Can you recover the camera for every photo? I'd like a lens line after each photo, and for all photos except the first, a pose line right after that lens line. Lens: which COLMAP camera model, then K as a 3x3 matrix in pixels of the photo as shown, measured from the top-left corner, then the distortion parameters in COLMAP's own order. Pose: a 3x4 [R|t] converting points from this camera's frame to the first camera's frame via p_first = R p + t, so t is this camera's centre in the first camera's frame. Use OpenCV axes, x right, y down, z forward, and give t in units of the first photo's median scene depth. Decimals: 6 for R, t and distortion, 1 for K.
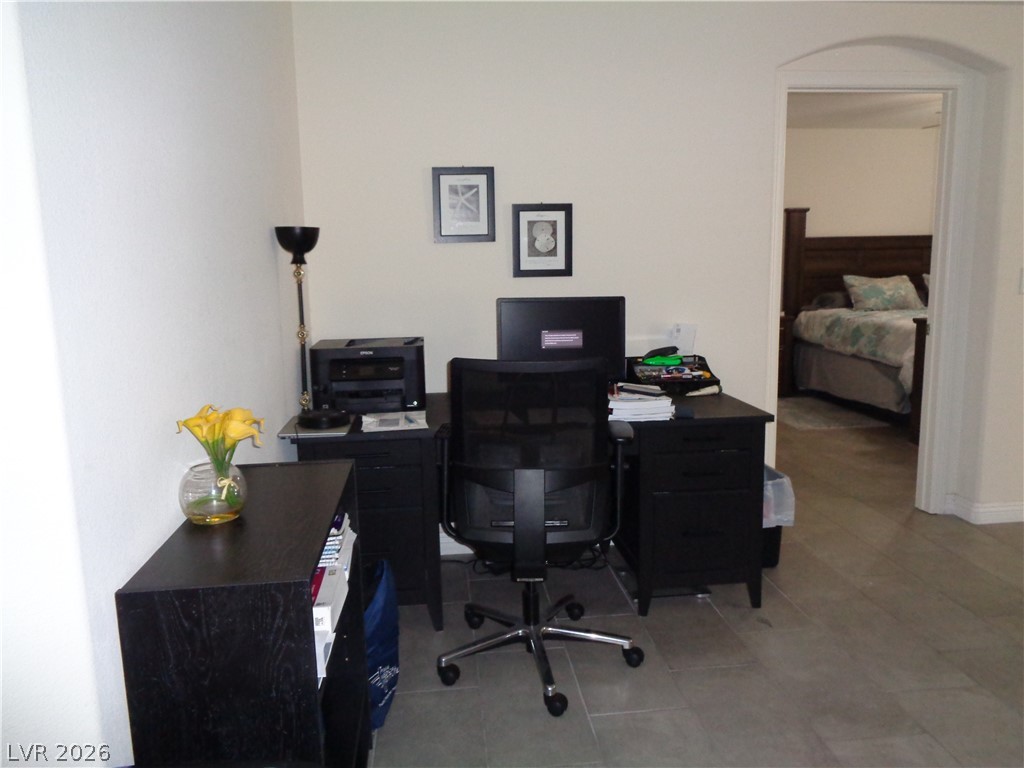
lens RADIAL K [[774.9, 0, 519.6], [0, 774.9, 377.8], [0, 0, 1]] dist [0.006394, 0.012086]
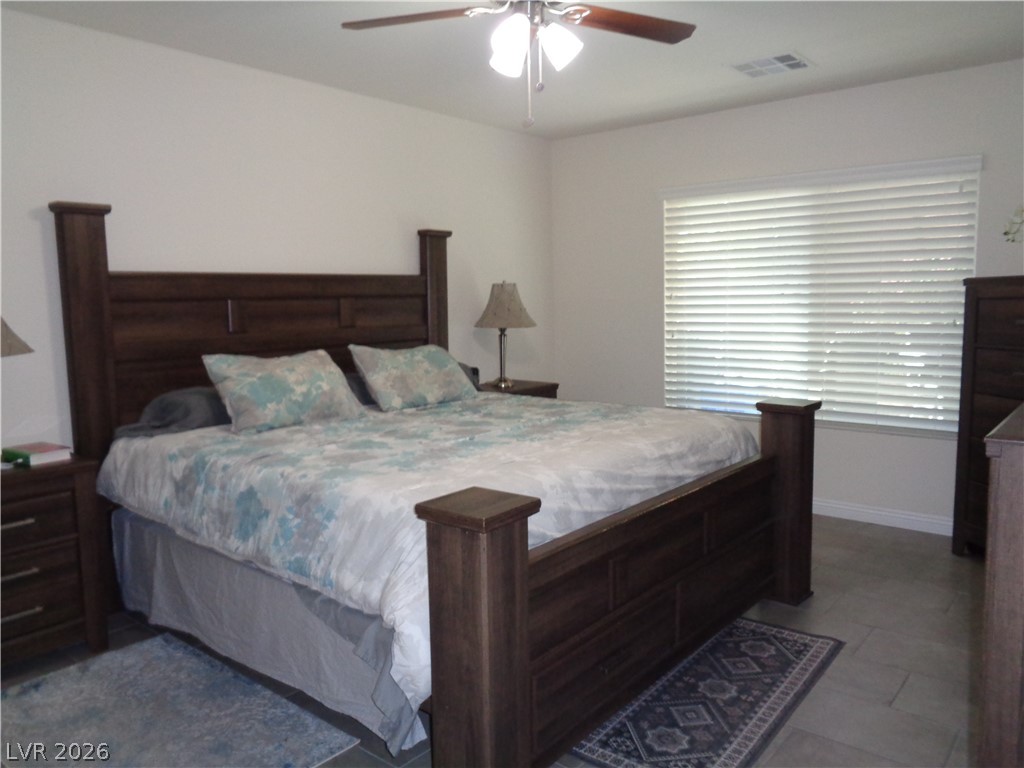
lens RADIAL K [[774.9, 0, 510.0], [0, 774.9, 391.3], [0, 0, 1]] dist [0.006394, 0.012086]
pose [[0.724126, -0.080835, 0.684914, 0.239846], [0.112724, 0.993624, -0.001908, -0.092274], [-0.680393, 0.078588, 0.728621, 0.559808]]
